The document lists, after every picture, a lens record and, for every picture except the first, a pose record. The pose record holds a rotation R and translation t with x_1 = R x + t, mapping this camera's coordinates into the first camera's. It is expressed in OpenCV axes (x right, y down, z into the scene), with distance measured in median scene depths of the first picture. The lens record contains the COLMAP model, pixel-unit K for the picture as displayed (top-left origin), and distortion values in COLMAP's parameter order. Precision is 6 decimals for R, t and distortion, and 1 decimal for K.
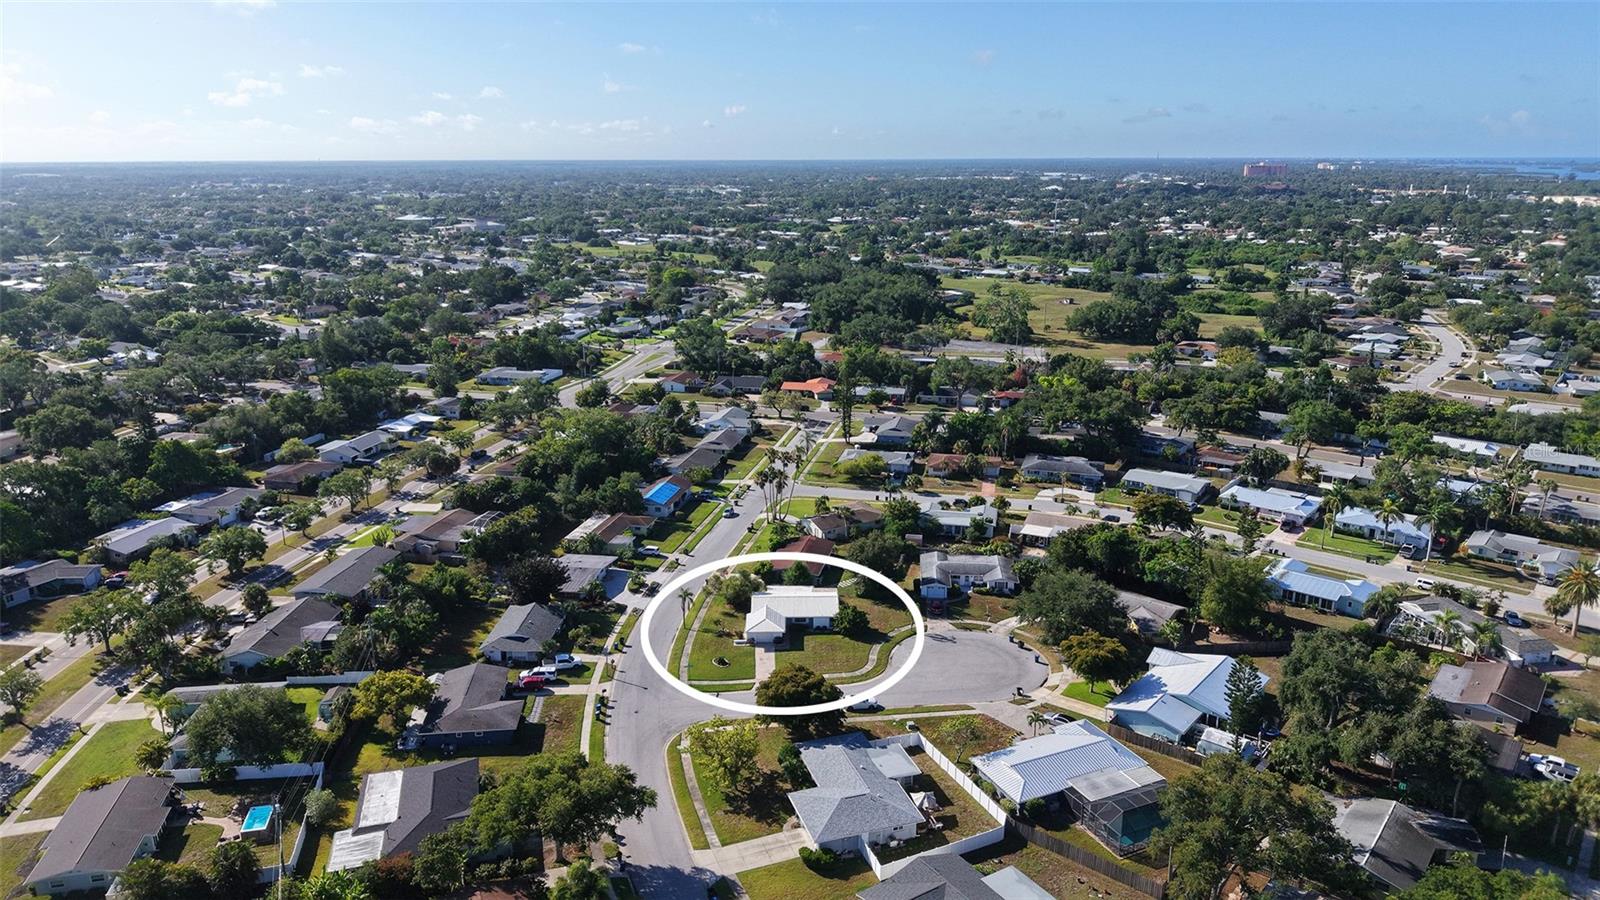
lens RADIAL K [[1078.1, 0, 800.0], [0, 1078.1, 450.0], [0, 0, 1]] dist [0.042124, -0.056140]
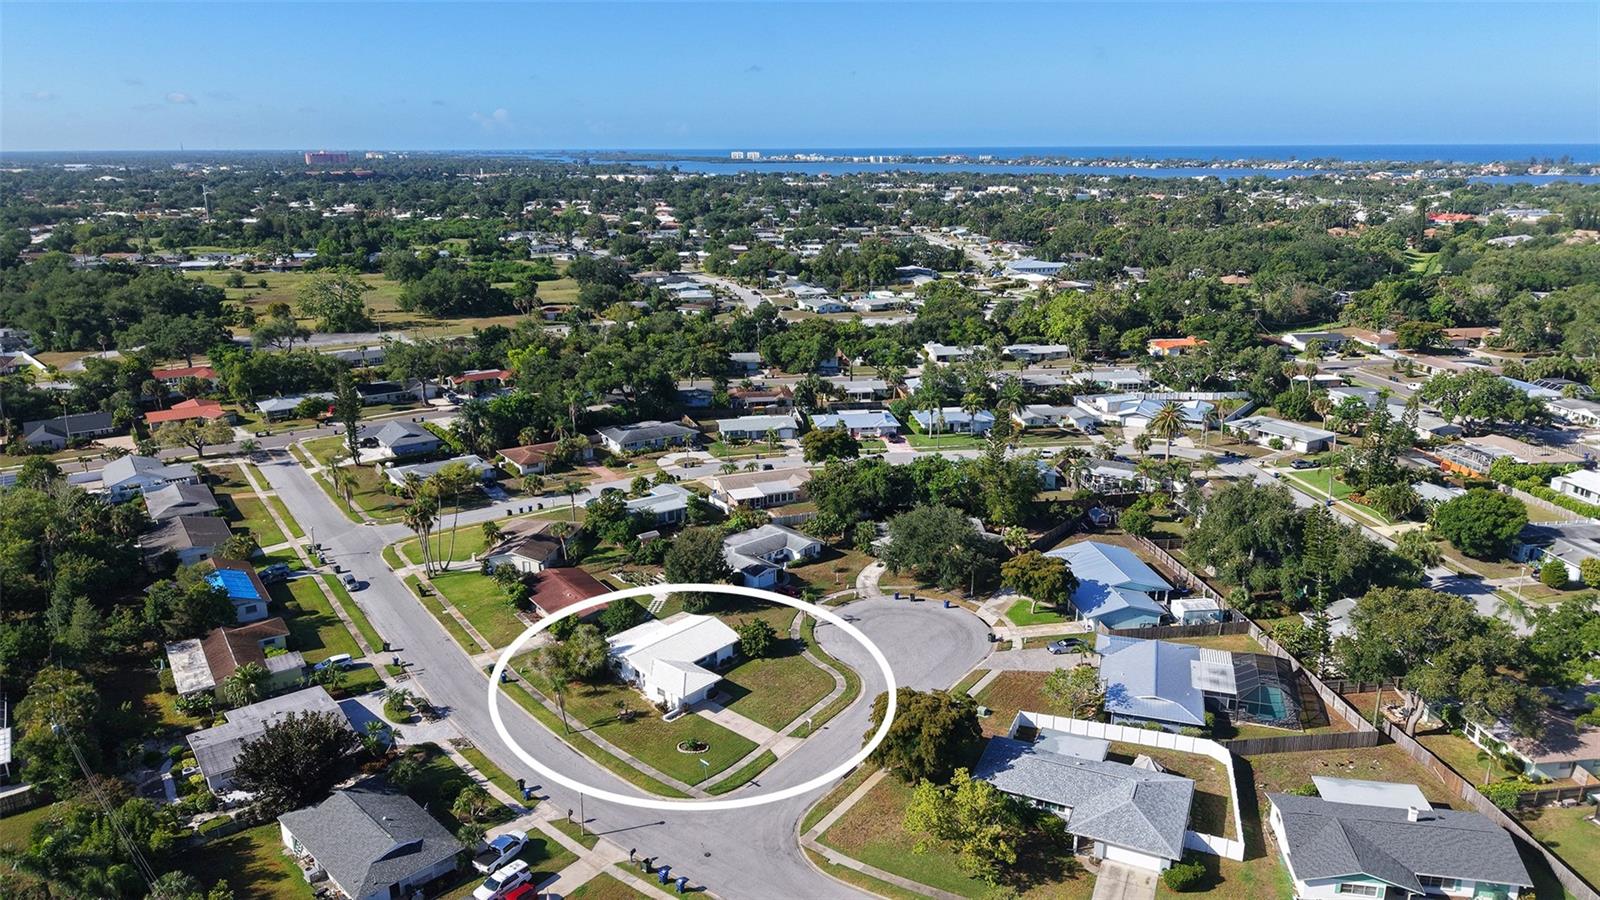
lens RADIAL K [[1078.1, 0, 800.0], [0, 1078.1, 450.0], [0, 0, 1]] dist [0.042124, -0.056140]
pose [[0.679575, -0.203853, 0.704714, -0.226725], [0.200162, 0.975692, 0.089217, -0.018152], [-0.705771, 0.080427, 0.703860, 0.209610]]
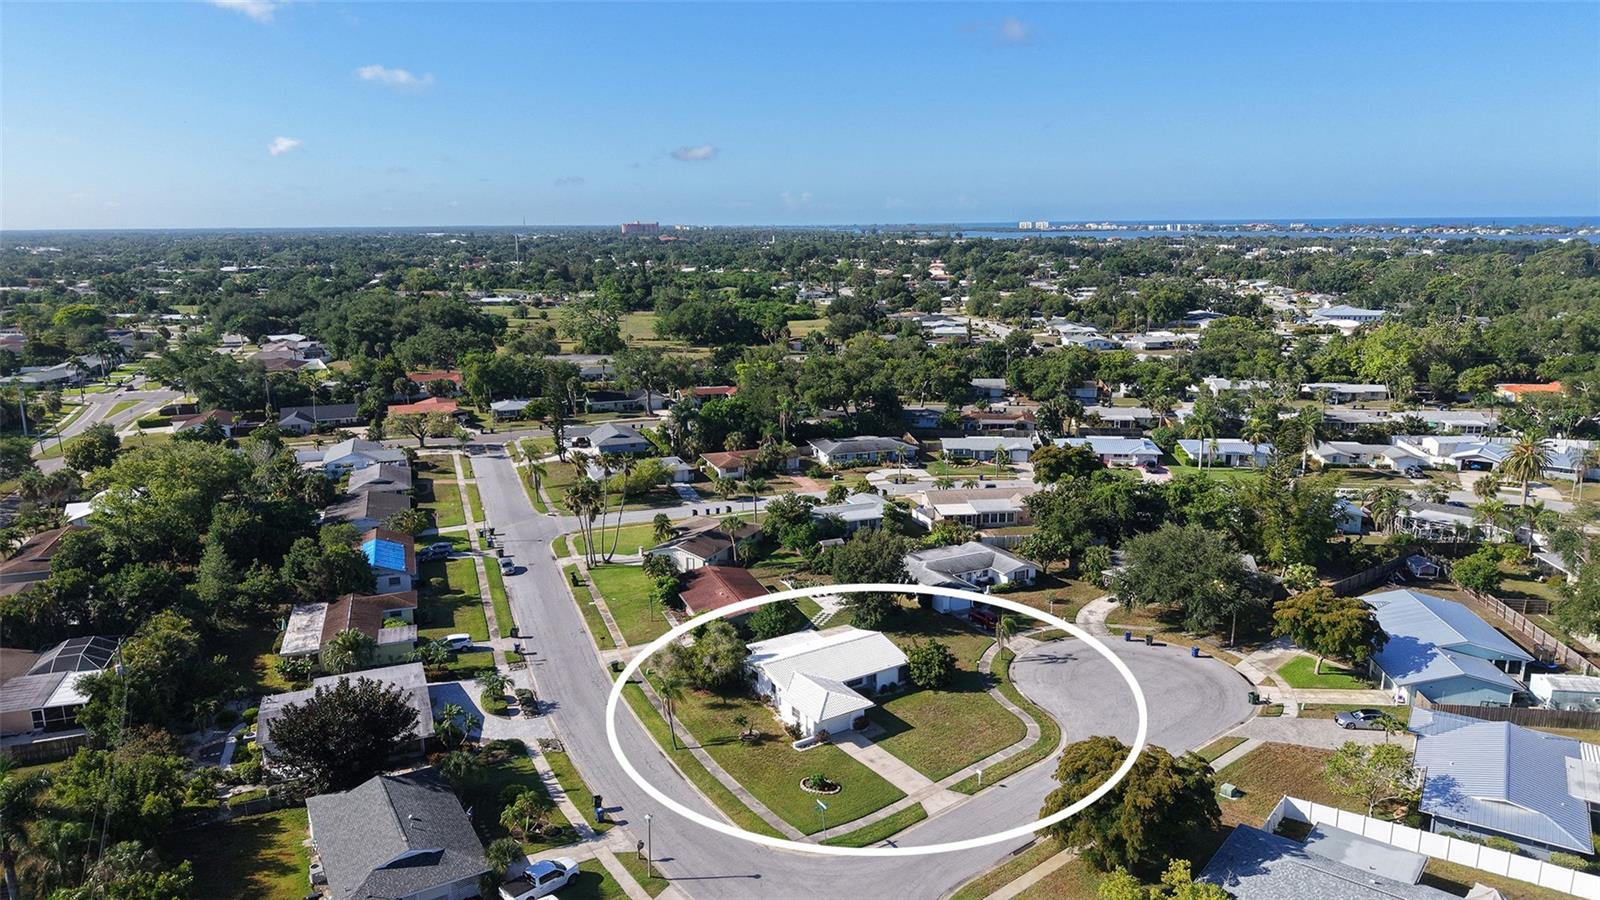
lens RADIAL K [[1078.1, 0, 800.0], [0, 1078.1, 450.0], [0, 0, 1]] dist [0.042124, -0.056140]
pose [[0.844935, -0.116683, 0.521987, -0.161931], [0.148665, 0.988693, -0.019633, 0.019753], [-0.513794, 0.094190, 0.852728, 0.251619]]
